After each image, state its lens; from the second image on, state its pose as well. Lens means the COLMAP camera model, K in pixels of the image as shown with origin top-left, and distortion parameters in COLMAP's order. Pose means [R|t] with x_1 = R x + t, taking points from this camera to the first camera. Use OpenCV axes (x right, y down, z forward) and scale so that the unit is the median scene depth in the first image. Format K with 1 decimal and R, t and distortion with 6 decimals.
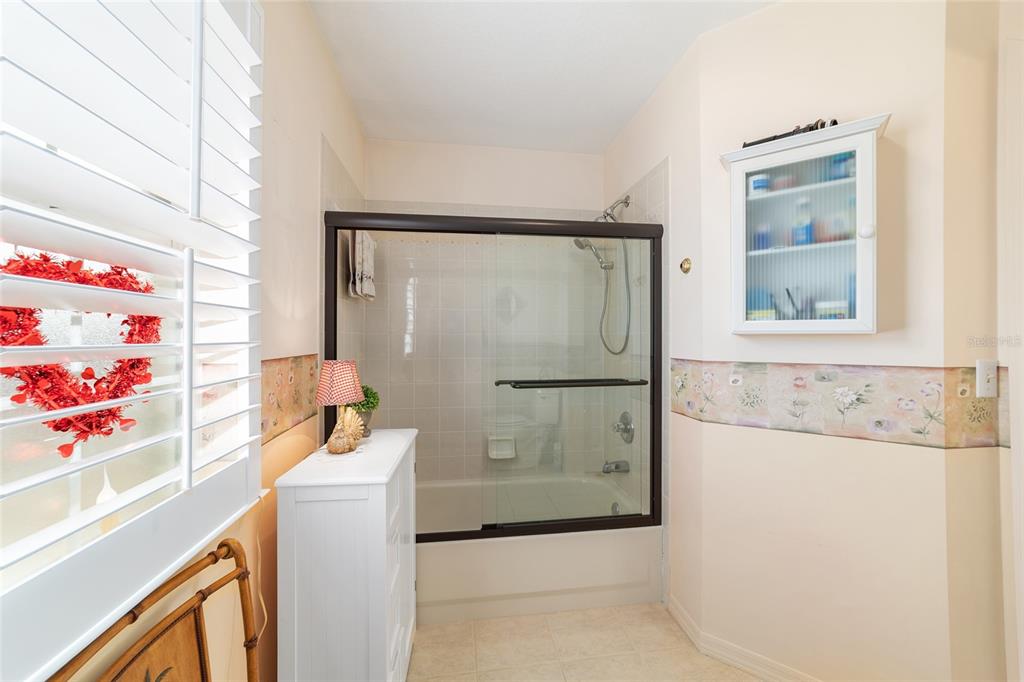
lens RADIAL K [[398.6, 0, 513.4], [0, 398.6, 340.4], [0, 0, 1]] dist [-0.011692, 0.000254]
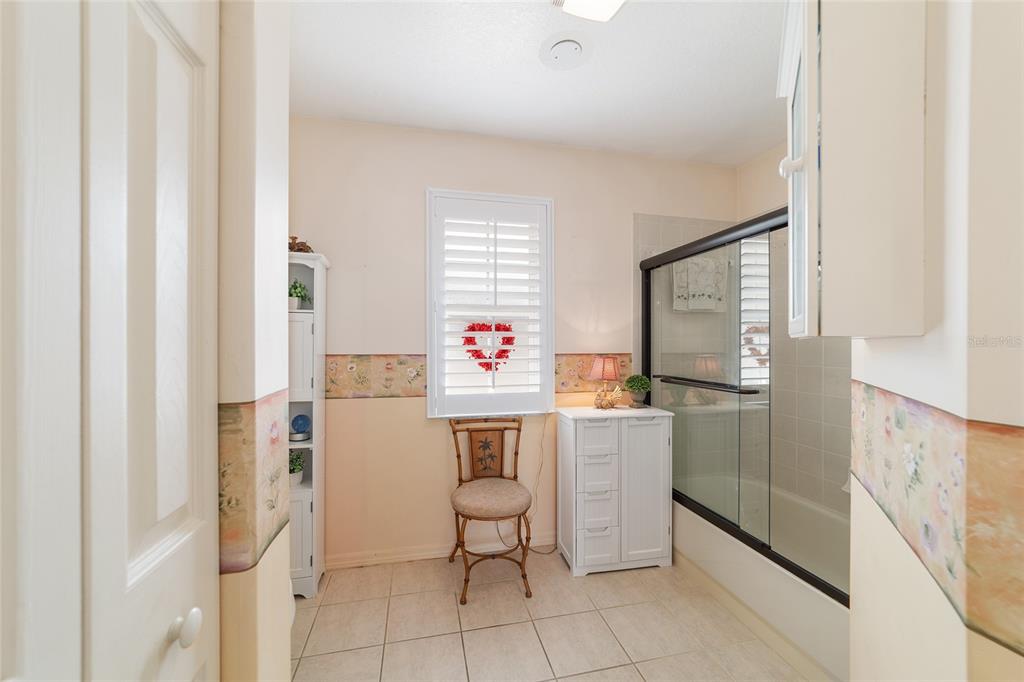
lens RADIAL K [[398.6, 0, 513.4], [0, 398.6, 340.9], [0, 0, 1]] dist [-0.011692, 0.000254]
pose [[0.093052, -0.001056, -0.995661, 2.267138], [-0.011105, 0.999936, -0.002099, -0.020710], [0.995599, 0.011252, 0.093034, 0.756635]]
